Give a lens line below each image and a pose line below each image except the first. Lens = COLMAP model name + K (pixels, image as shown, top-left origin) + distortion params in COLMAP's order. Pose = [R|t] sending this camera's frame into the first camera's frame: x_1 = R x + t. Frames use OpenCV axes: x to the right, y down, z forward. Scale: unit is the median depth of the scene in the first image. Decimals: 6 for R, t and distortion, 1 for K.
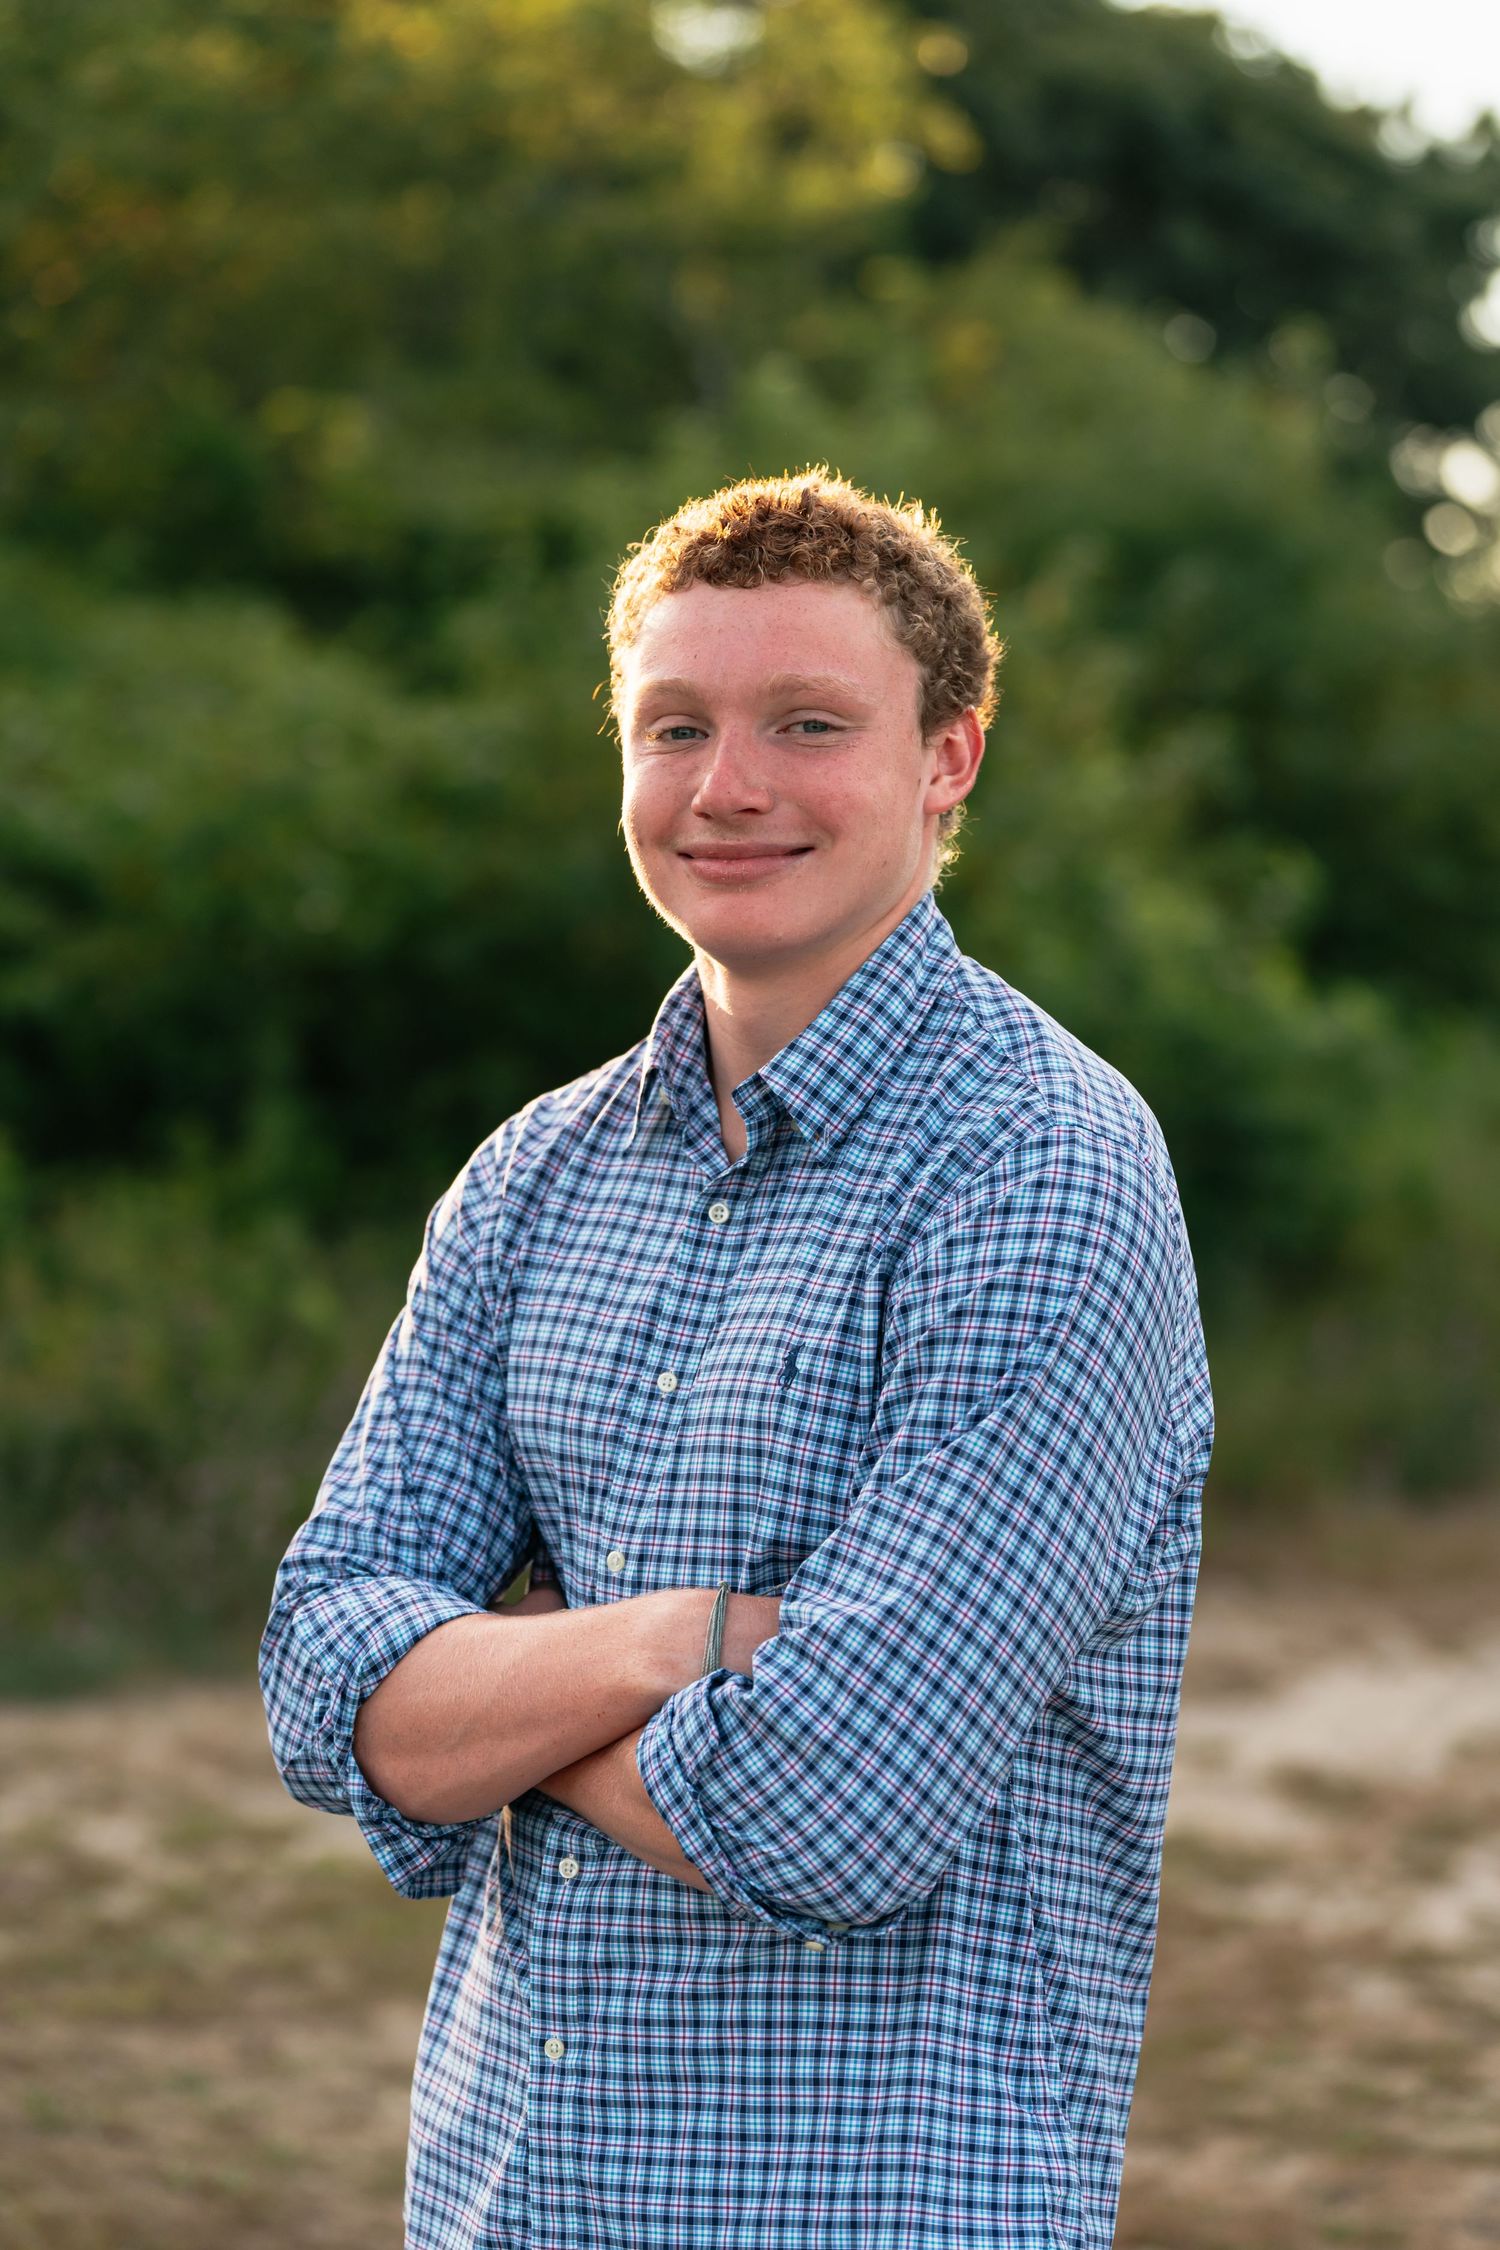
lens RADIAL K [[5775.5, 0, 749.1], [0, 5775.5, 1131.7], [0, 0, 1]] dist [0.011475, 0.000000]
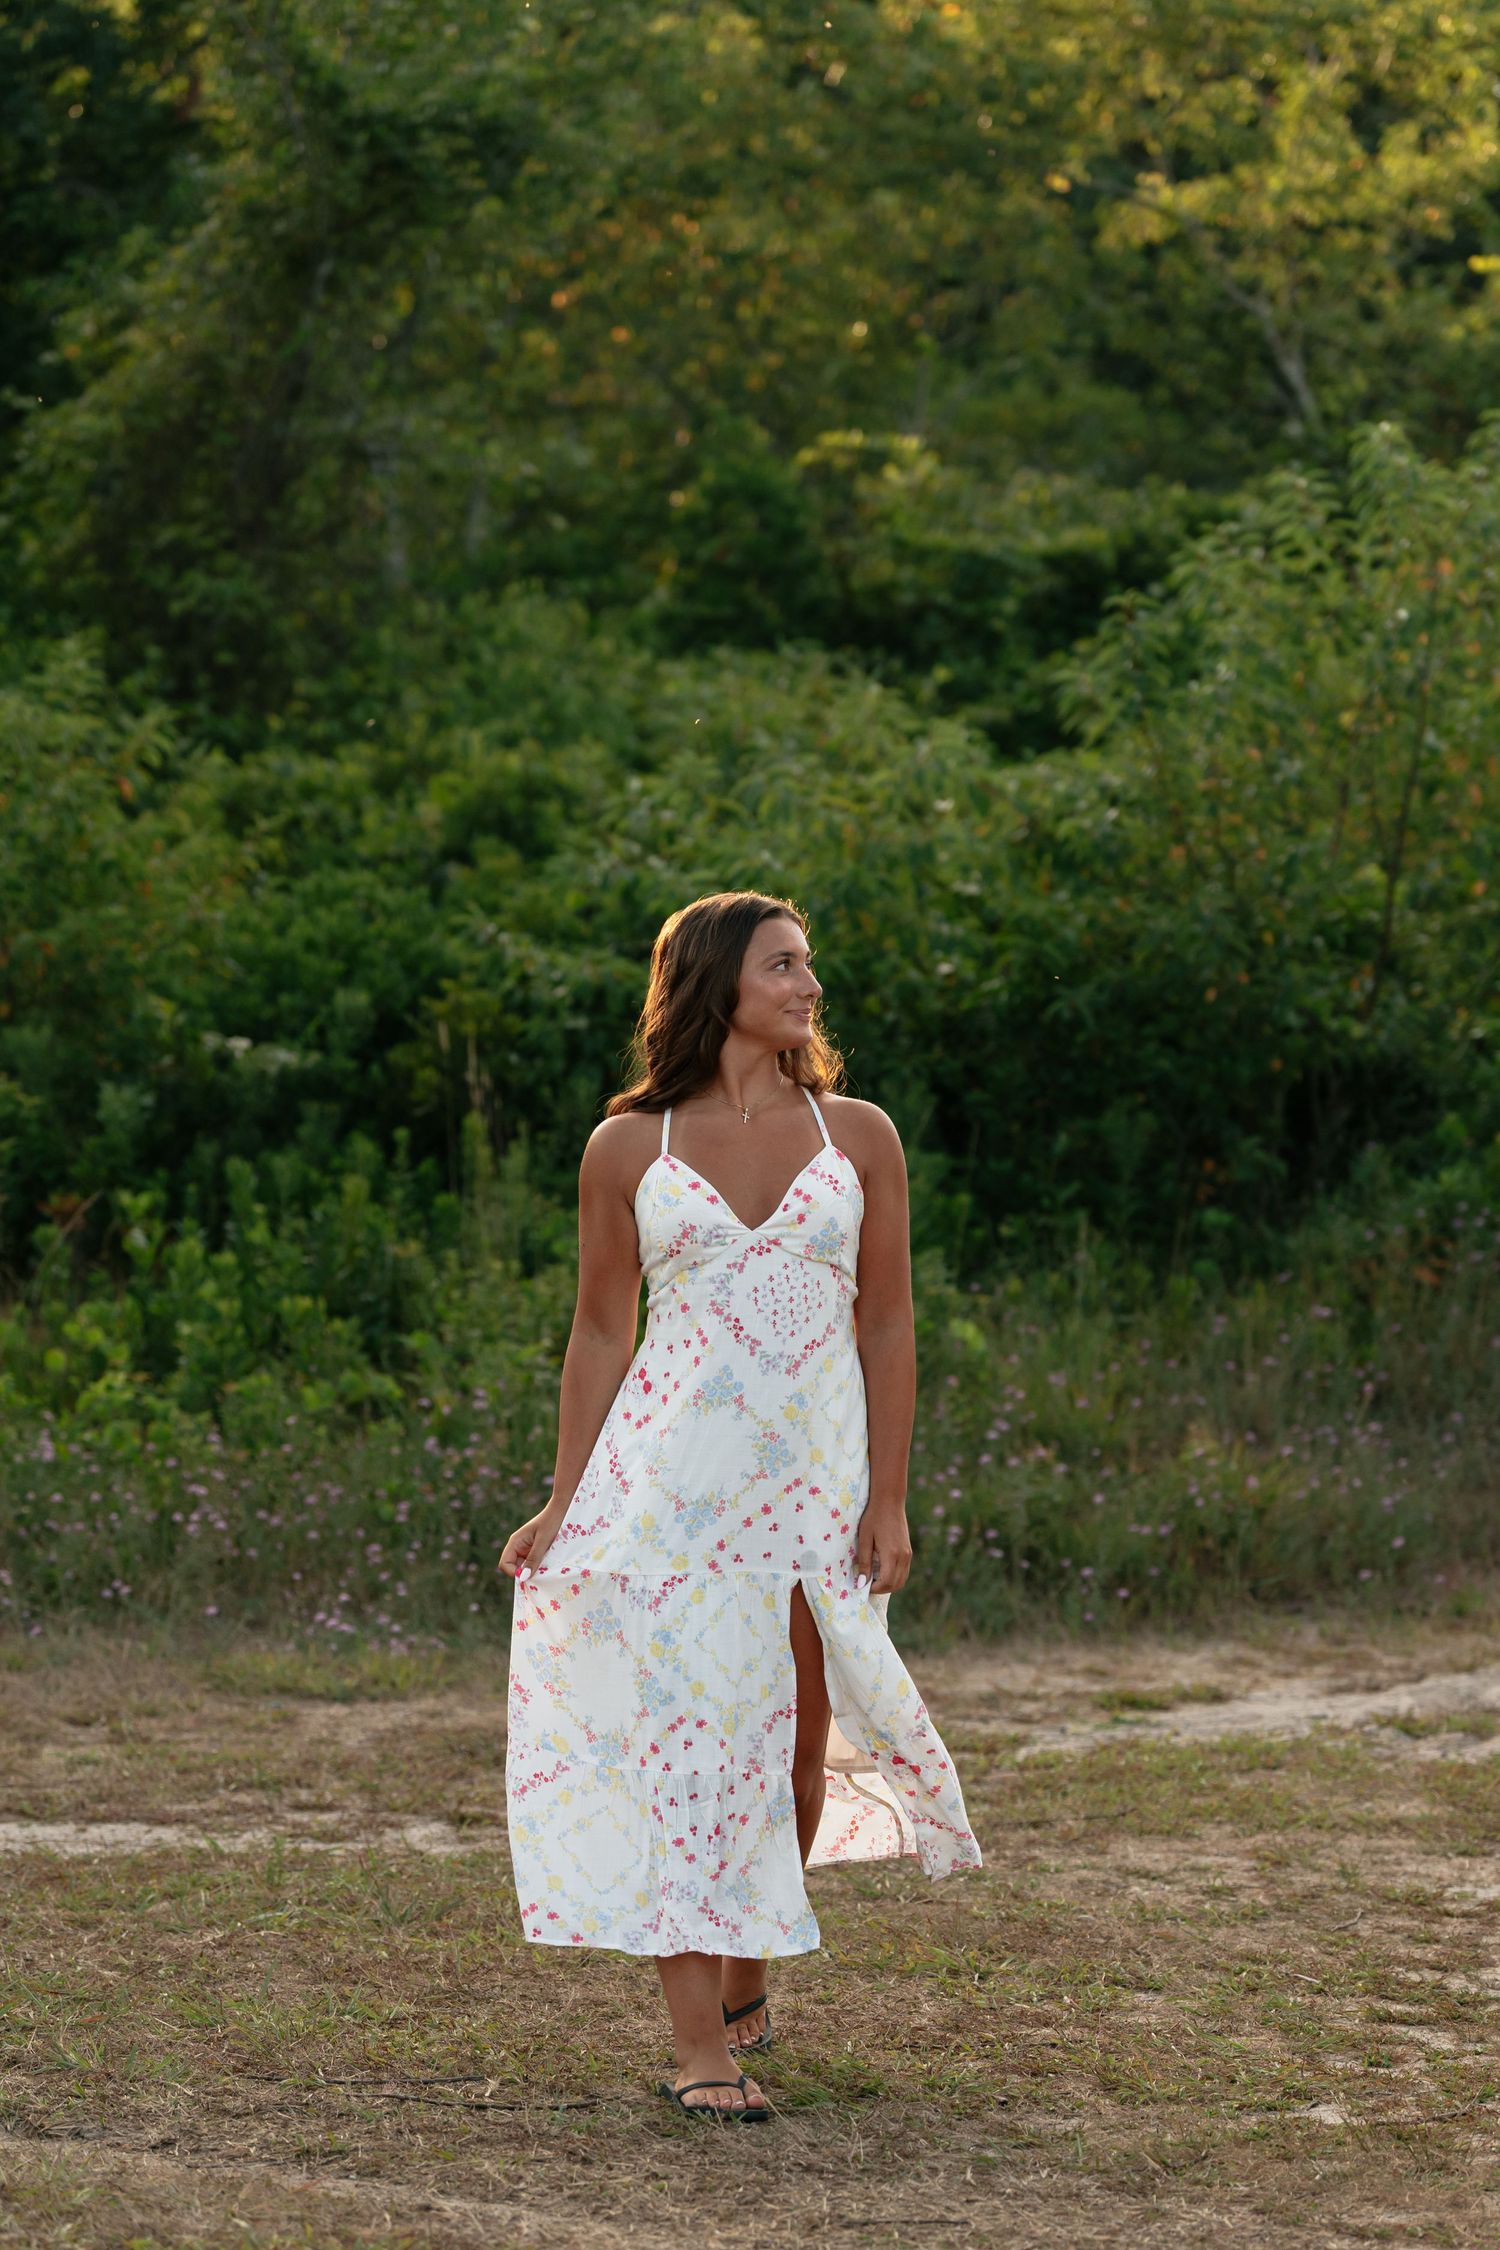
lens RADIAL K [[7192.2, 0, 749.9], [0, 7192.2, 1125.6], [0, 0, 1]] dist [-0.457332, 0.000000]
pose [[0.996237, -0.029292, -0.081567, -0.002844], [0.027775, 0.999421, -0.019669, 0.006801], [0.082096, 0.017330, 0.996474, -0.134316]]
